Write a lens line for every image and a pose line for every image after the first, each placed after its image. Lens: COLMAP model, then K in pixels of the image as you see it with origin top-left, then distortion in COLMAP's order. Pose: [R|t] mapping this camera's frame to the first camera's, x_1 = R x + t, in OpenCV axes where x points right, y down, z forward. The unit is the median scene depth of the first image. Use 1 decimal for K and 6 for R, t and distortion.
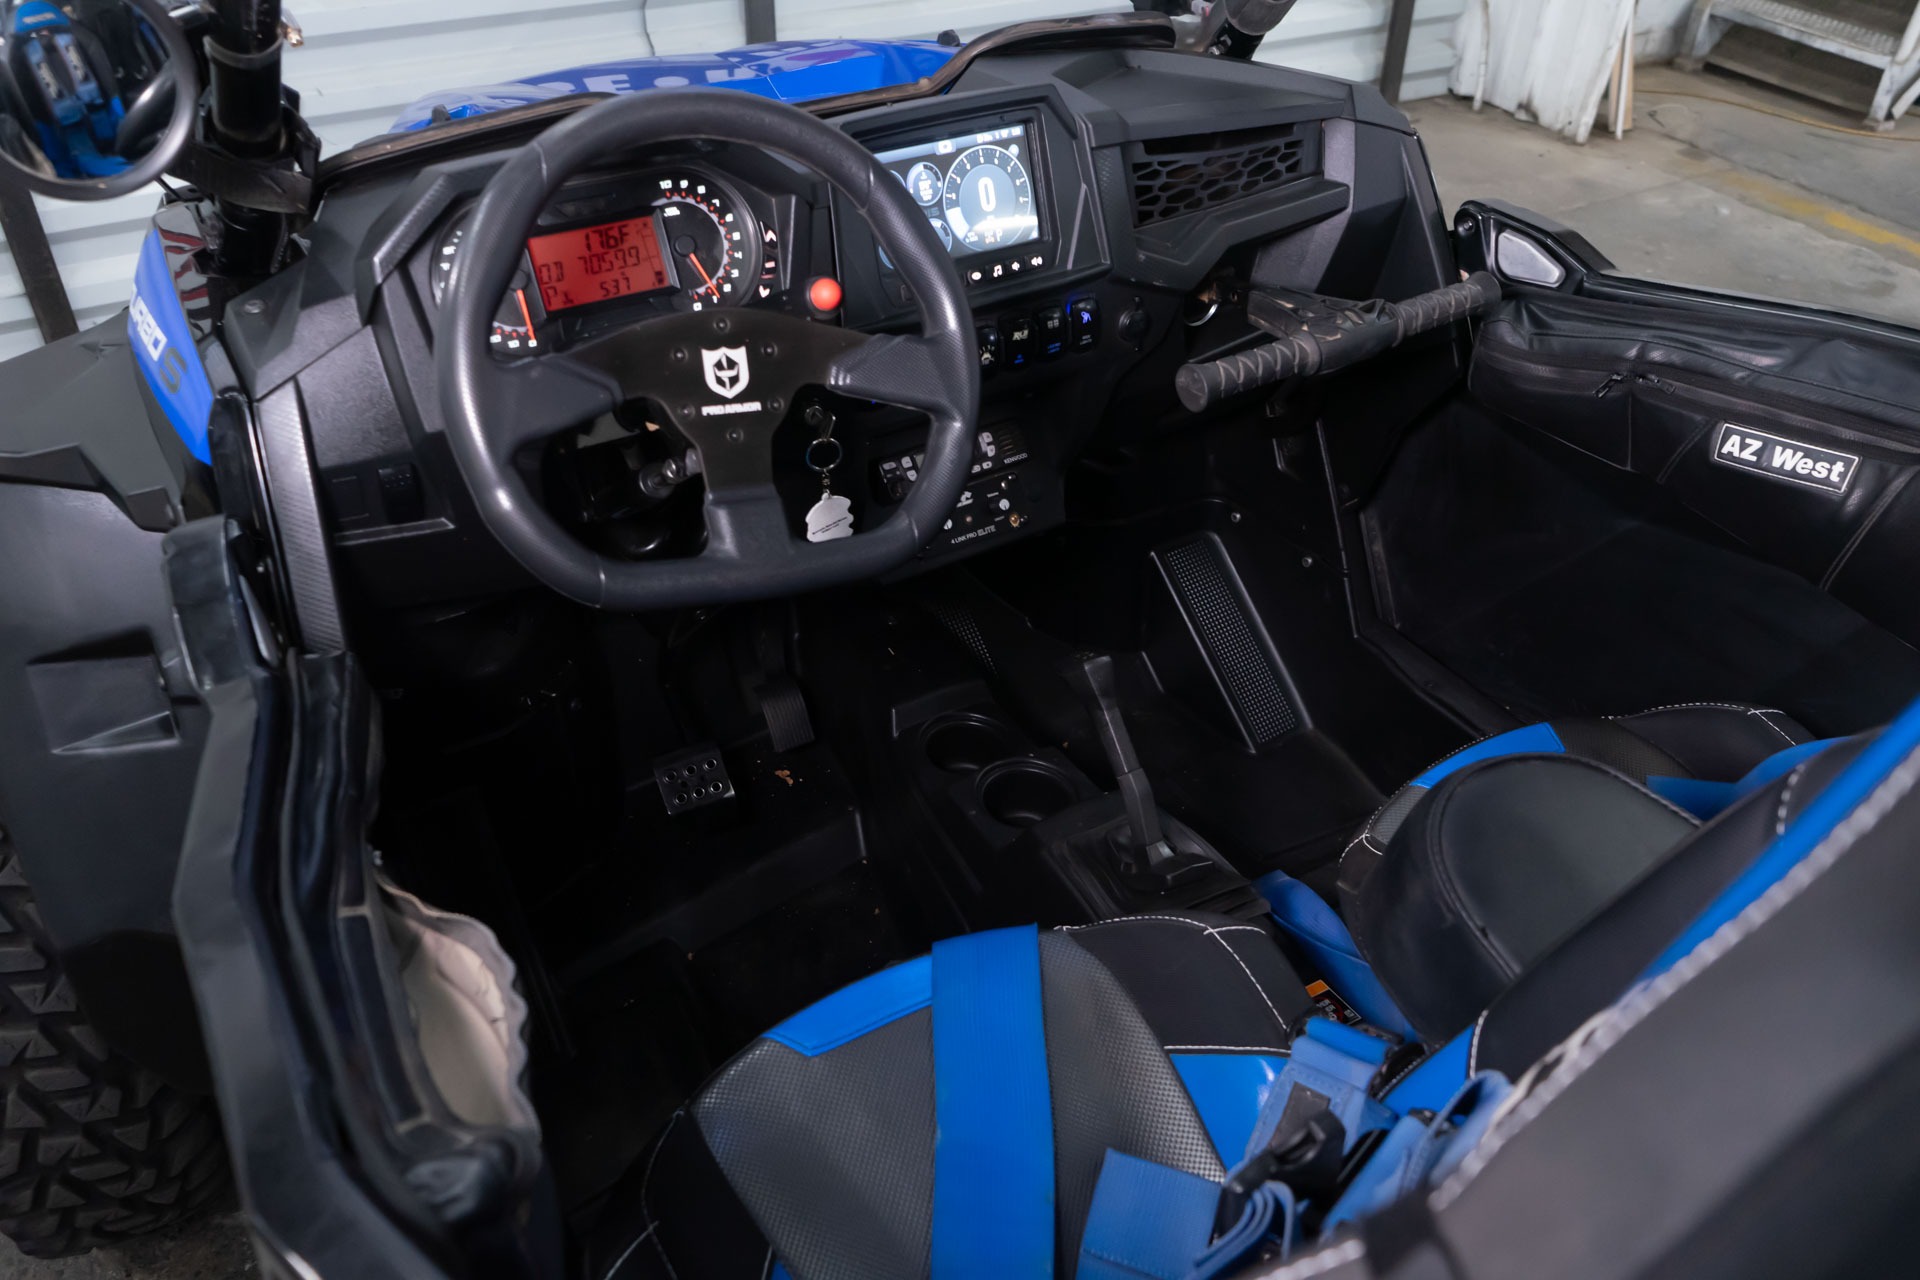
lens RADIAL K [[1505.1, 0, 960.2], [0, 1505.1, 654.0], [0, 0, 1]] dist [0.001984, -0.007281]
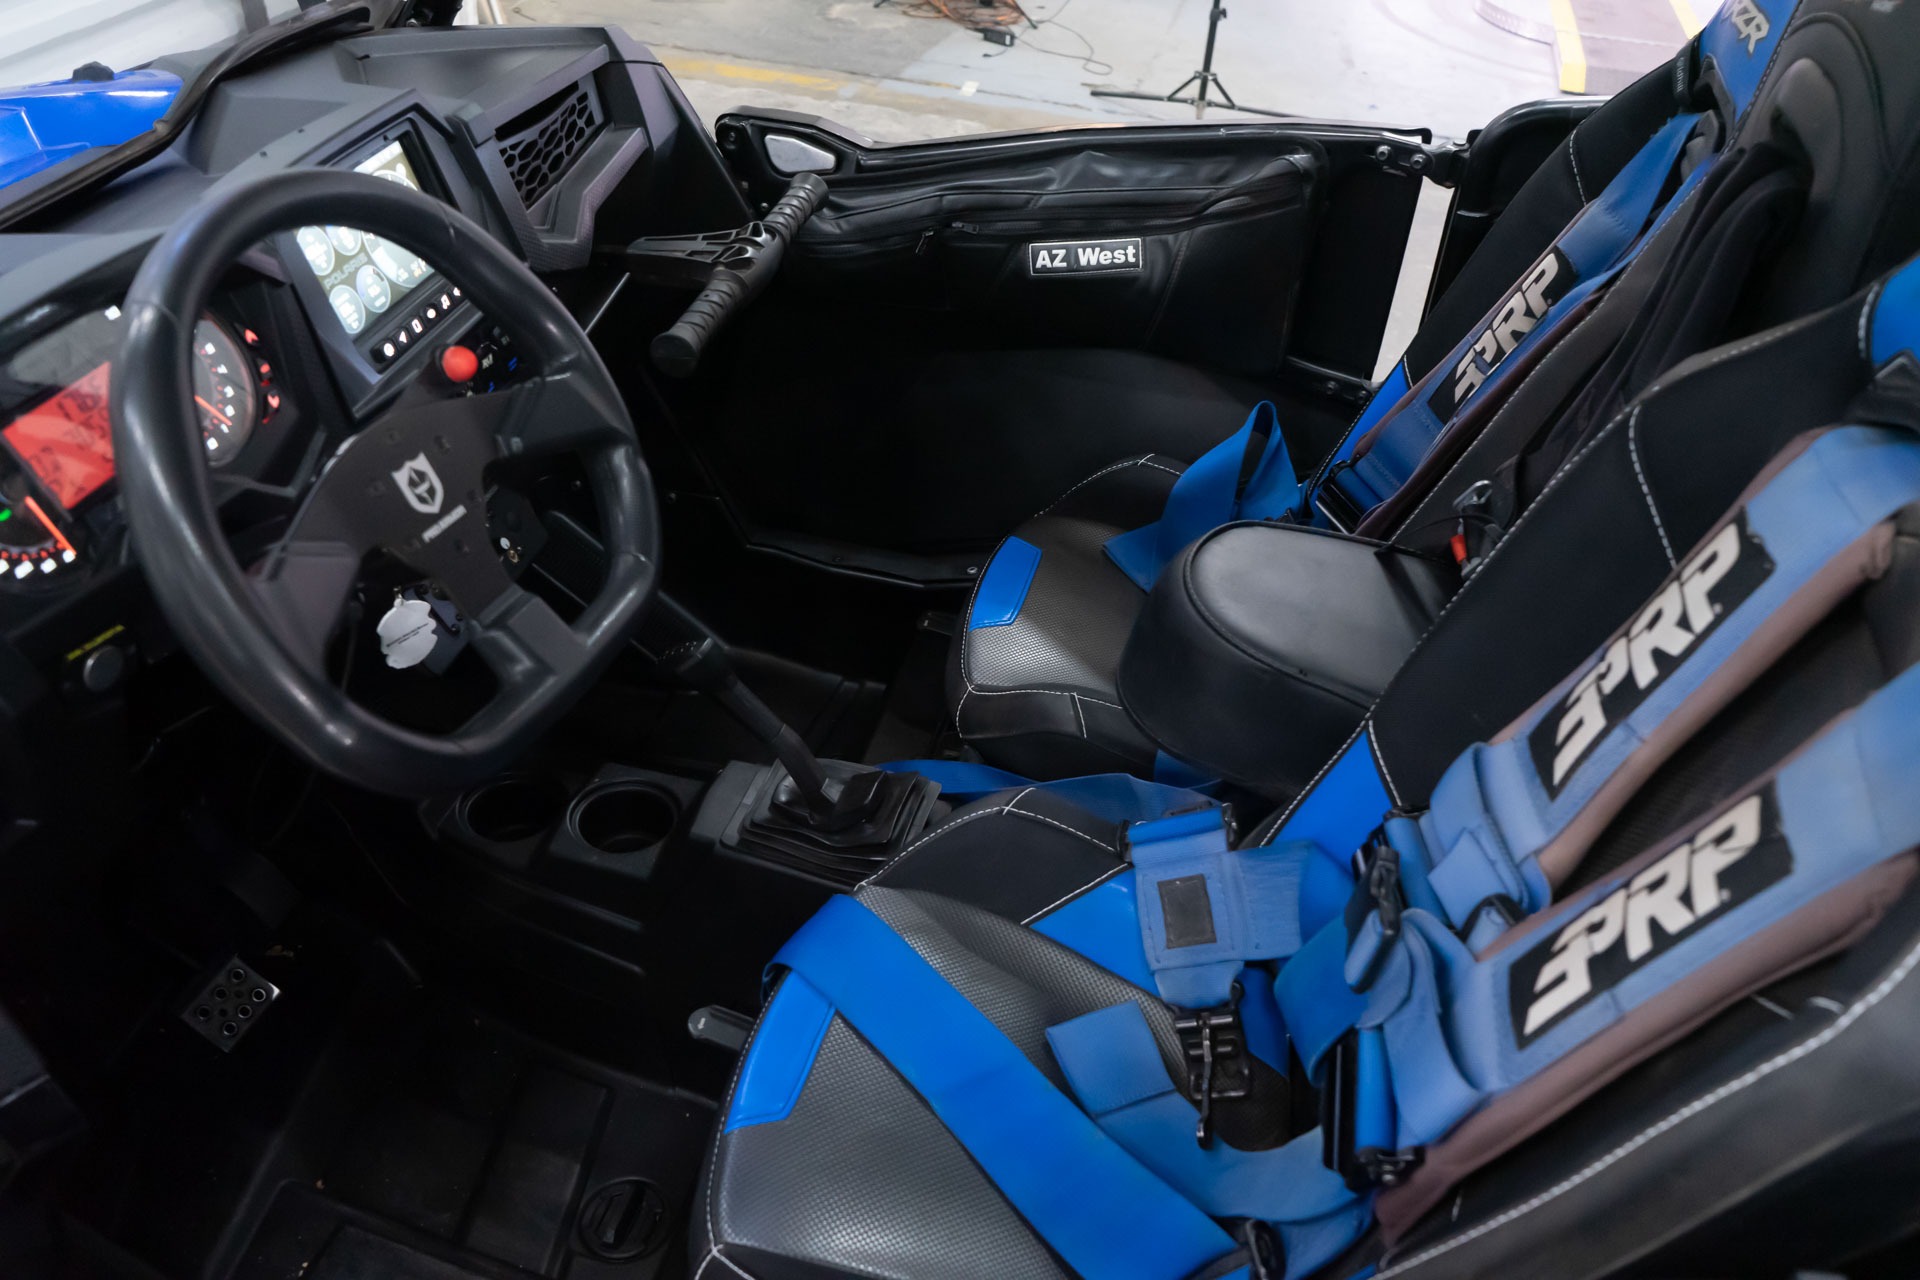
lens RADIAL K [[1505.1, 0, 955.8], [0, 1505.1, 634.5], [0, 0, 1]] dist [0.001984, -0.007281]
pose [[0.733624, -0.414791, 0.538280, -0.304156], [0.394620, 0.904899, 0.159474, -0.090542], [-0.553237, 0.095422, 0.827540, 0.091870]]
